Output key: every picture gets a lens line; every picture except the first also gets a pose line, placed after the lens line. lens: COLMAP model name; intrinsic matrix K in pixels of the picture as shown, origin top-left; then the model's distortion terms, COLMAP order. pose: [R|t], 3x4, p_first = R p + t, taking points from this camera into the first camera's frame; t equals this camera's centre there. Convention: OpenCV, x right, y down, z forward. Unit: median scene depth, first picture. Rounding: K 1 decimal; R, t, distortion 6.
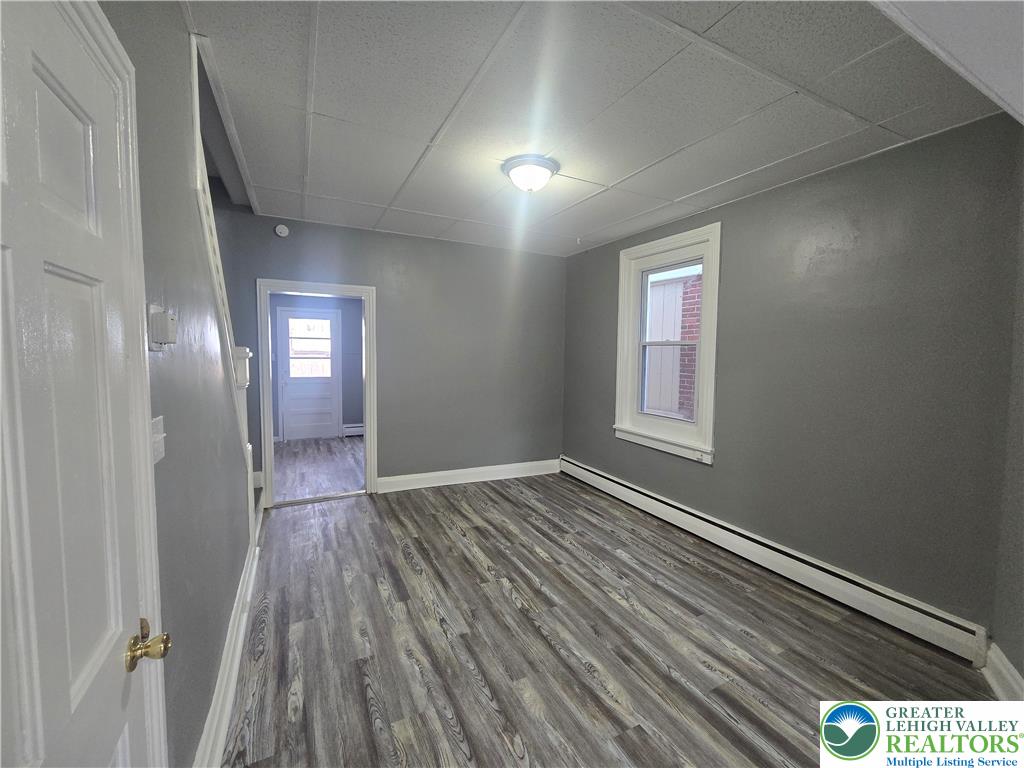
lens RADIAL K [[417.6, 0, 515.7], [0, 417.6, 381.6], [0, 0, 1]] dist [-0.003930, -0.000170]
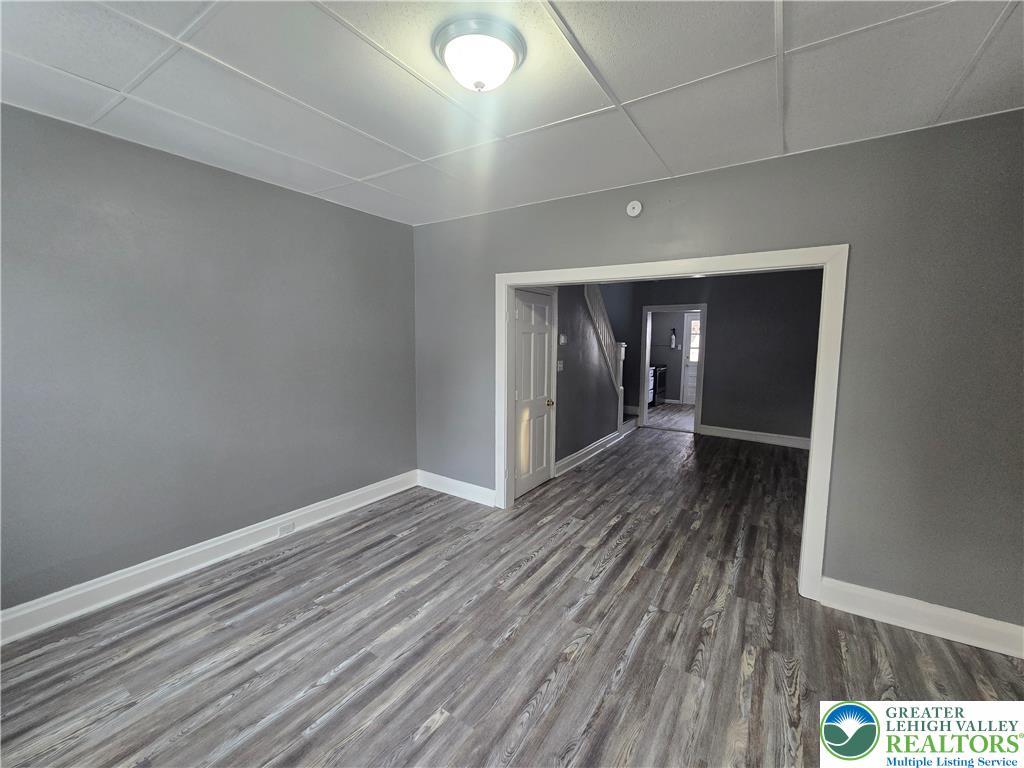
lens RADIAL K [[417.6, 0, 515.3], [0, 417.6, 378.9], [0, 0, 1]] dist [-0.003930, -0.000170]
pose [[0.490874, 0.075333, -0.867967, 1.362215], [-0.061557, 0.996764, 0.051698, 0.044857], [0.869053, 0.028053, 0.493923, -0.781541]]
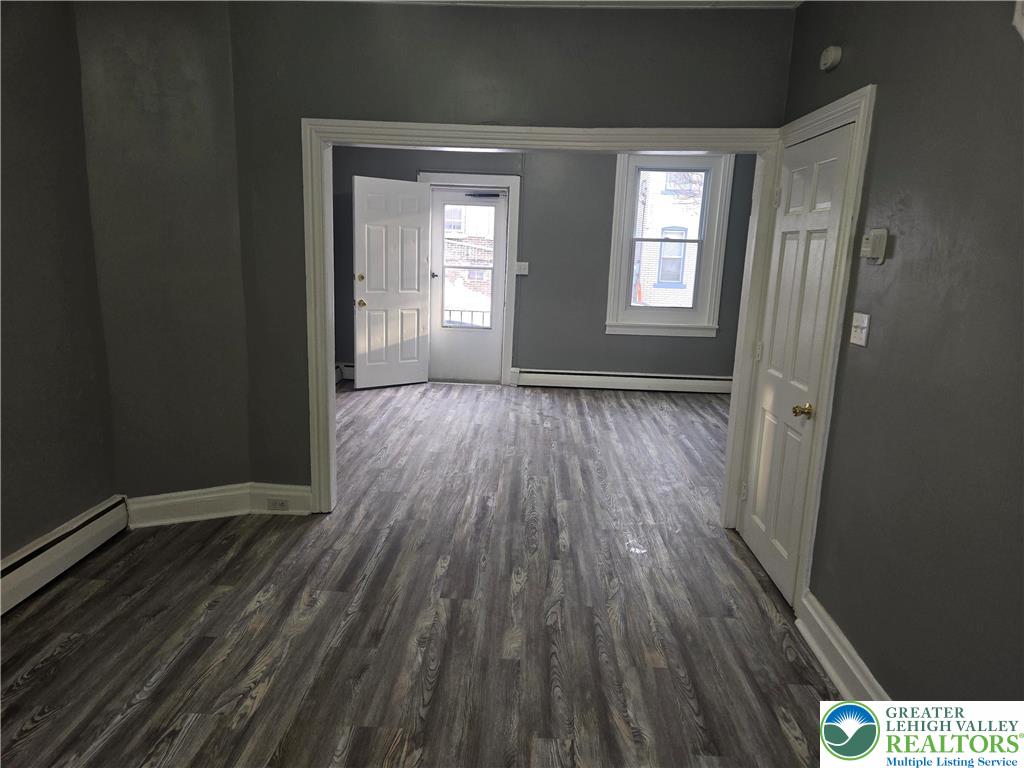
lens RADIAL K [[678.9, 0, 514.0], [0, 678.9, 385.2], [0, 0, 1]] dist [0.026295, 0.001028]
pose [[-0.868422, -0.139891, 0.475683, -0.498973], [-0.010156, 0.964191, 0.265013, -0.134475], [-0.495722, 0.225312, -0.838745, 1.800055]]
